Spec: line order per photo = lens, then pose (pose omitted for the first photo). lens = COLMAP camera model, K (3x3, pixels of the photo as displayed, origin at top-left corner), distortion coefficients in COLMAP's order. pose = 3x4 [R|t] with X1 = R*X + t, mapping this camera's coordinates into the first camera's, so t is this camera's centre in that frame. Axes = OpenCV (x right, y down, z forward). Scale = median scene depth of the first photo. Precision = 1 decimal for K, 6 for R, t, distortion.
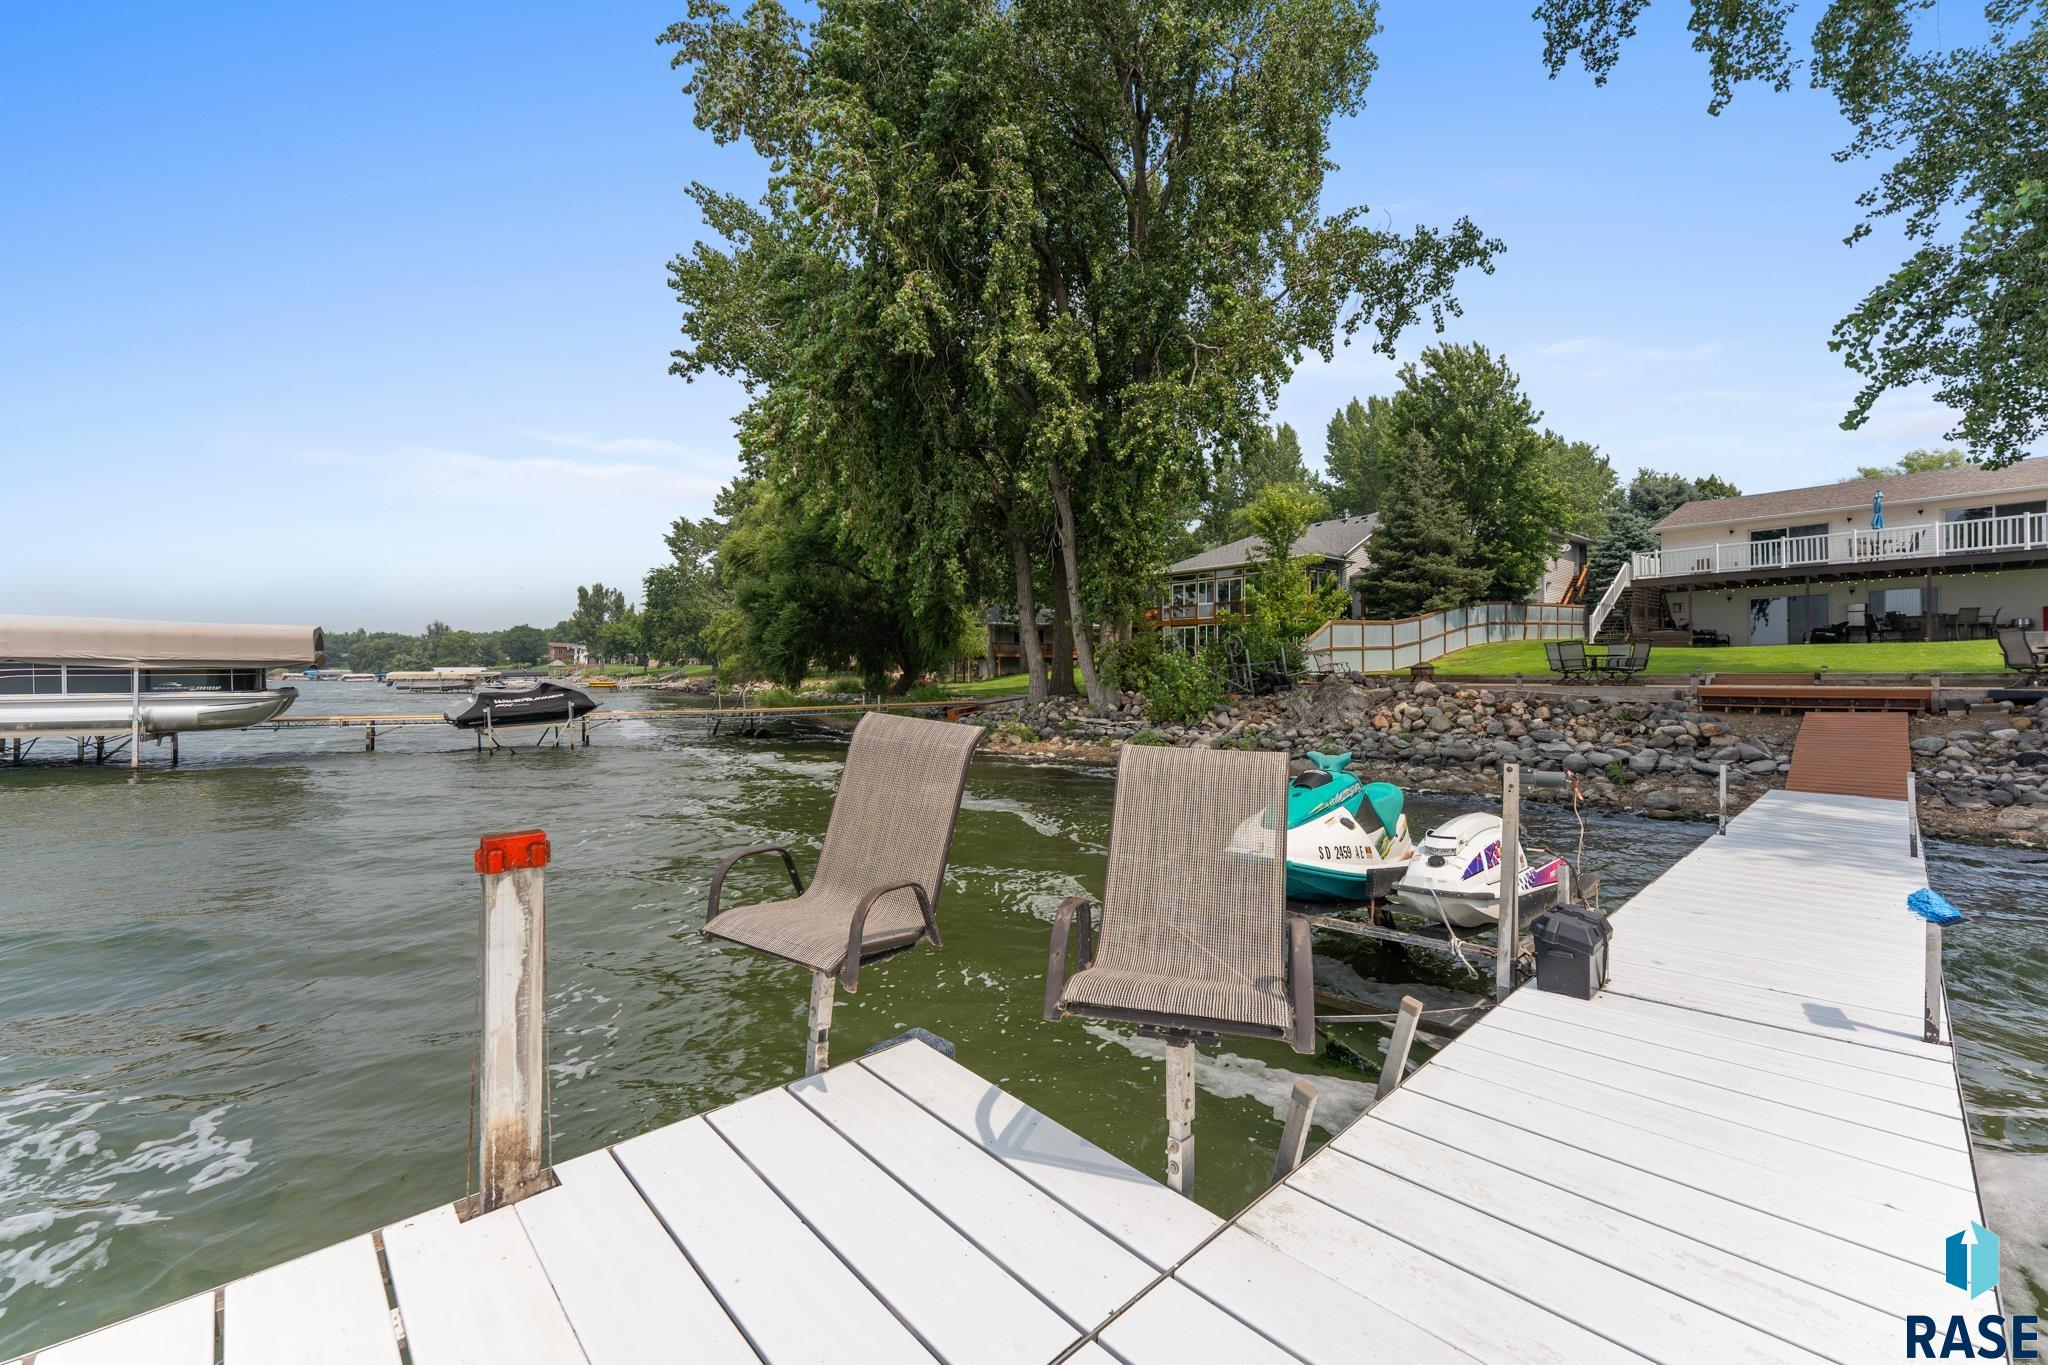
lens RADIAL K [[838.6, 0, 1005.0], [0, 838.6, 677.5], [0, 0, 1]] dist [0.001760, -0.000953]
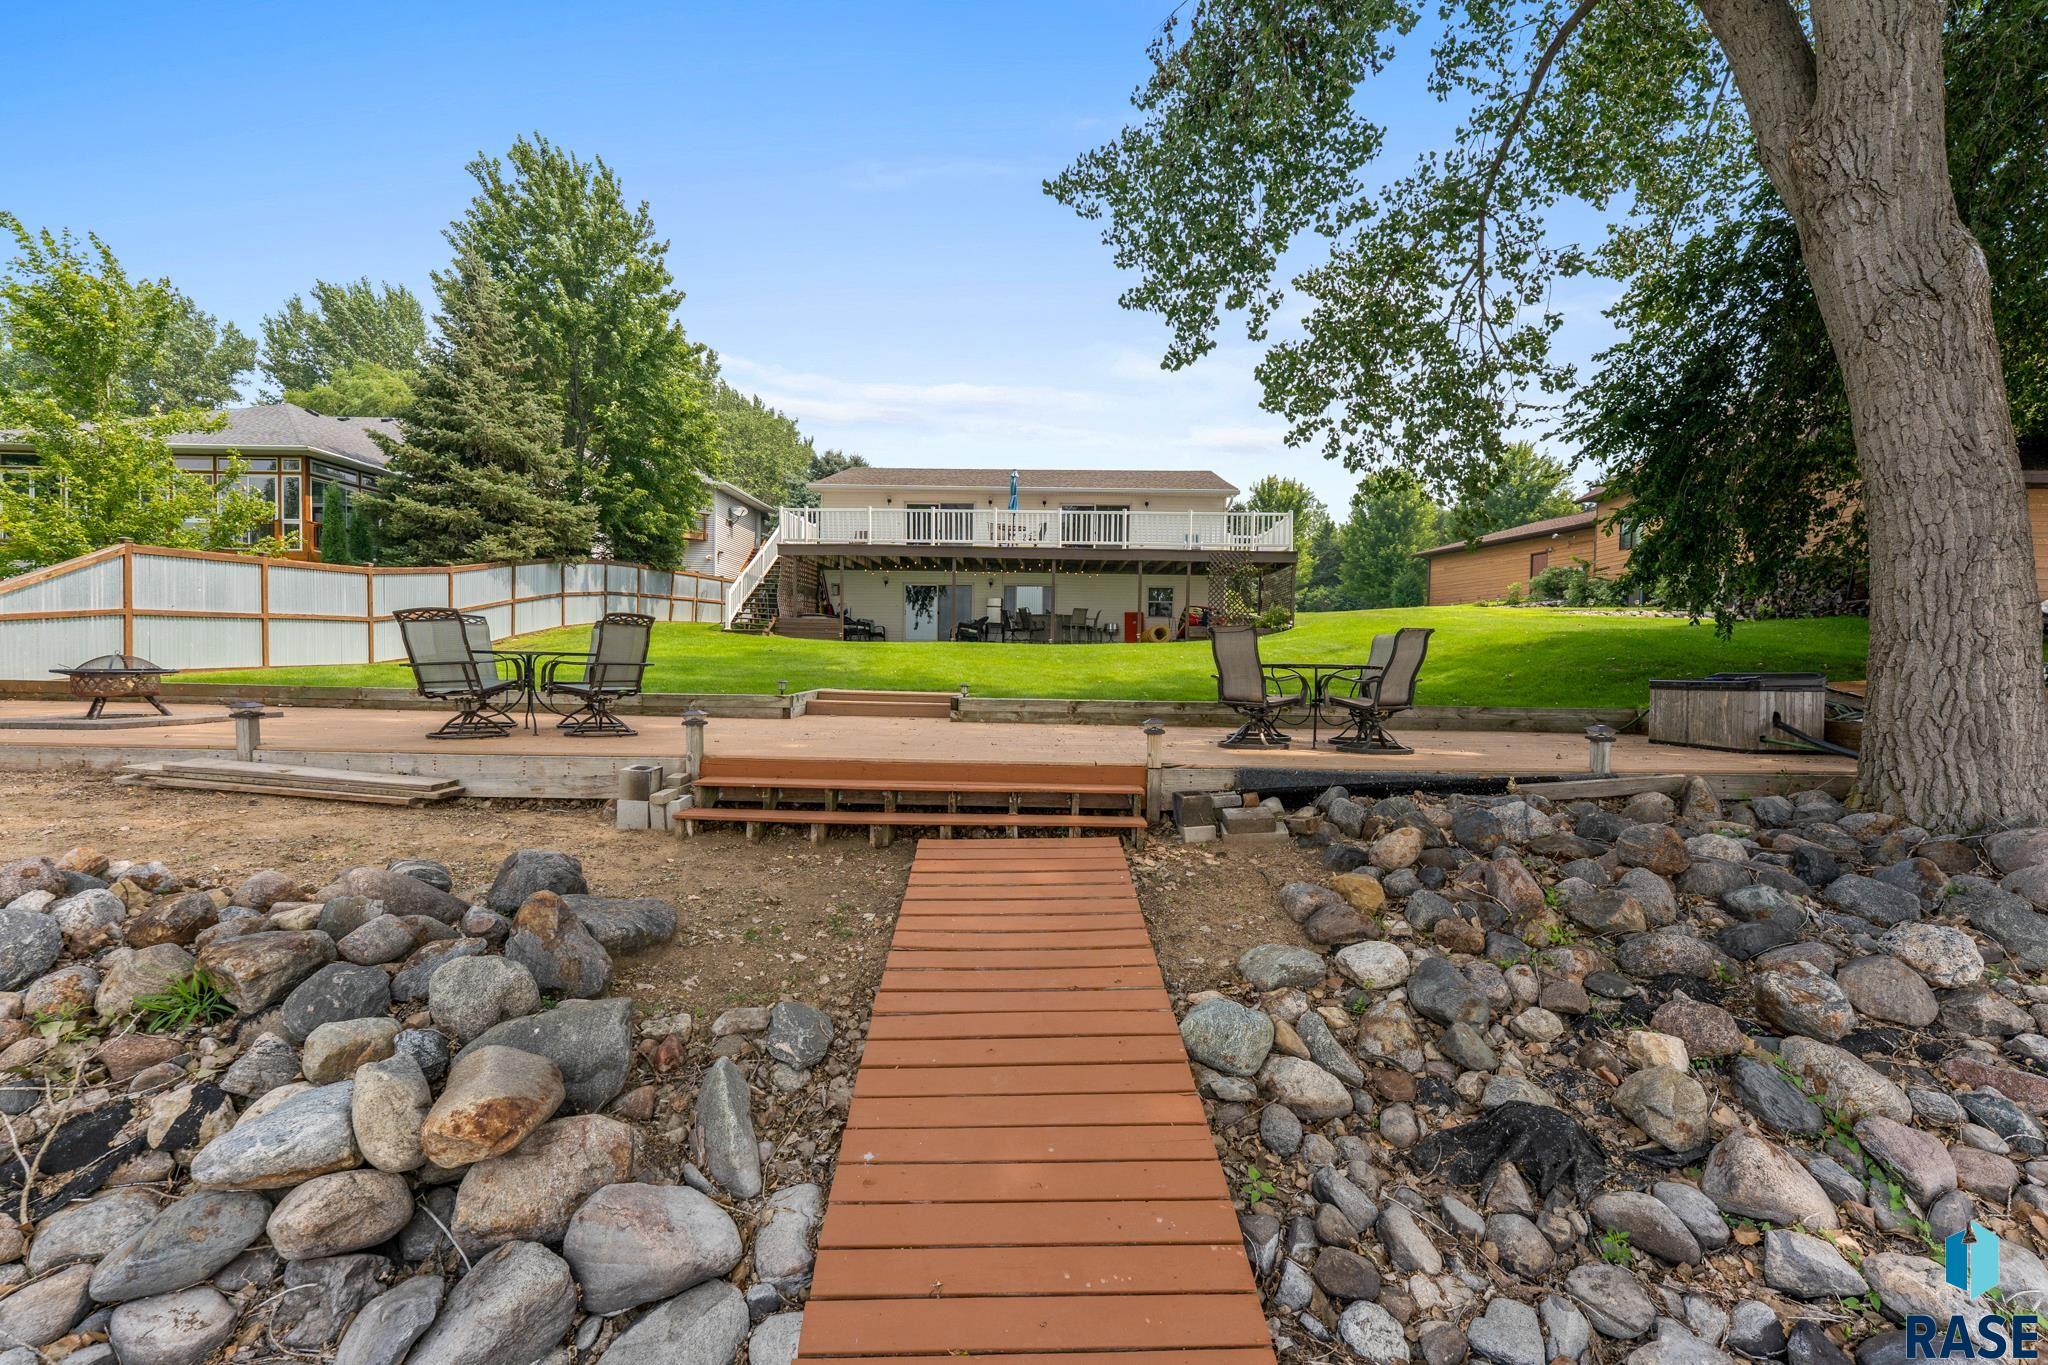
lens RADIAL K [[838.6, 0, 1017.3], [0, 838.6, 680.6], [0, 0, 1]] dist [0.001760, -0.000953]
pose [[0.673601, 0.000242, 0.739095, 0.347010], [-0.019434, 0.999660, 0.017385, -0.014962], [-0.738839, -0.026074, 0.673377, 0.353562]]
